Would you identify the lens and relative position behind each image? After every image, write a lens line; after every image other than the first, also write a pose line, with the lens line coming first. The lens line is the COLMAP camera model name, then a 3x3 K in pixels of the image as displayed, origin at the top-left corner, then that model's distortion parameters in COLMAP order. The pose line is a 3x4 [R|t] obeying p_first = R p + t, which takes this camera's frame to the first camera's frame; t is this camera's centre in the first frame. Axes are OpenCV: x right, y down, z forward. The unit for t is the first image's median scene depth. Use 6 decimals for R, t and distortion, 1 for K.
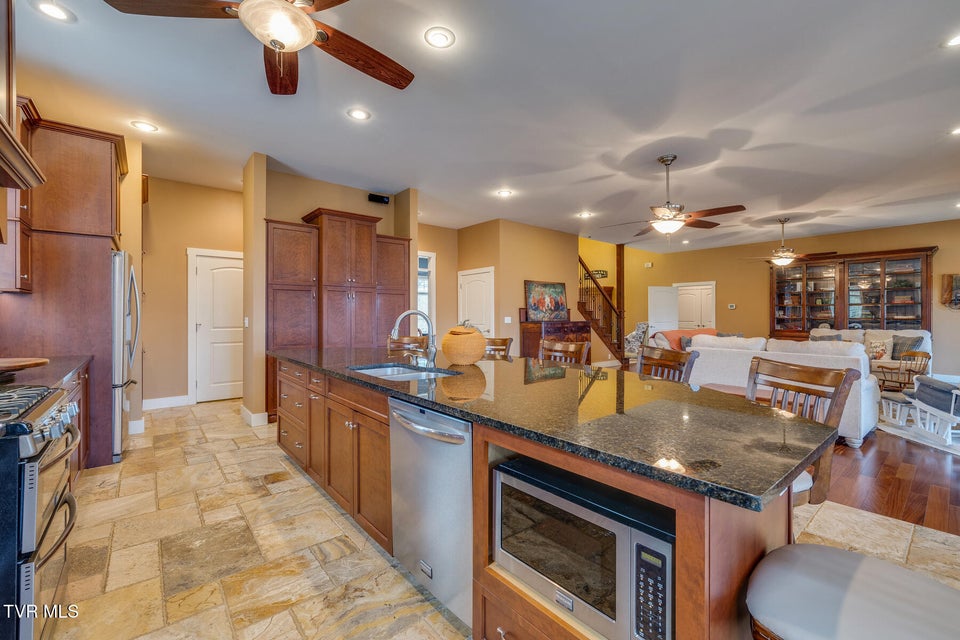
lens RADIAL K [[407.0, 0, 477.9], [0, 407.0, 314.8], [0, 0, 1]] dist [-0.005853, -0.000464]
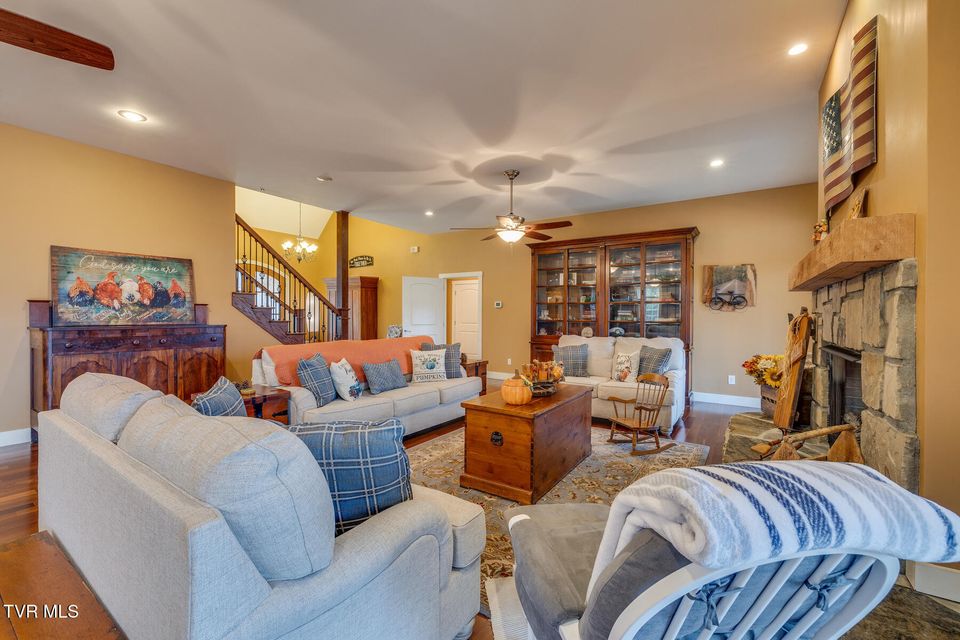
lens RADIAL K [[407.0, 0, 477.9], [0, 407.0, 314.8], [0, 0, 1]] dist [-0.005853, -0.000464]
pose [[0.936898, 0.008508, 0.349499, 0.428301], [-0.008459, 0.999963, -0.001666, -0.002055], [-0.349501, -0.001395, 0.936935, 0.359137]]
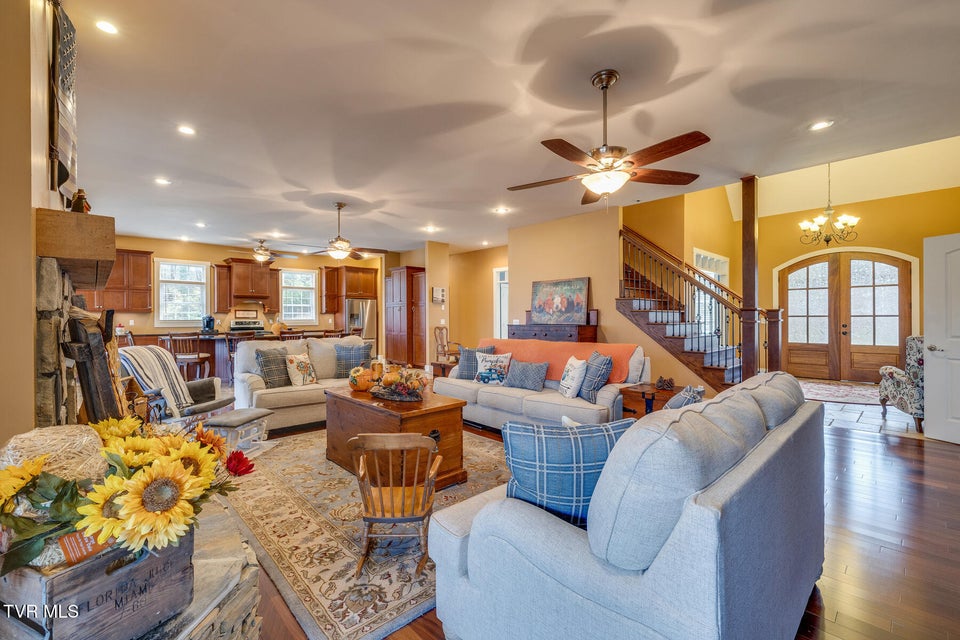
lens RADIAL K [[407.0, 0, 477.9], [0, 407.0, 314.8], [0, 0, 1]] dist [-0.005853, -0.000464]
pose [[0.058232, 0.003208, -0.998298, 1.079638], [0.011827, 0.999922, 0.003903, -0.011049], [0.998233, -0.012034, 0.058190, 0.808359]]
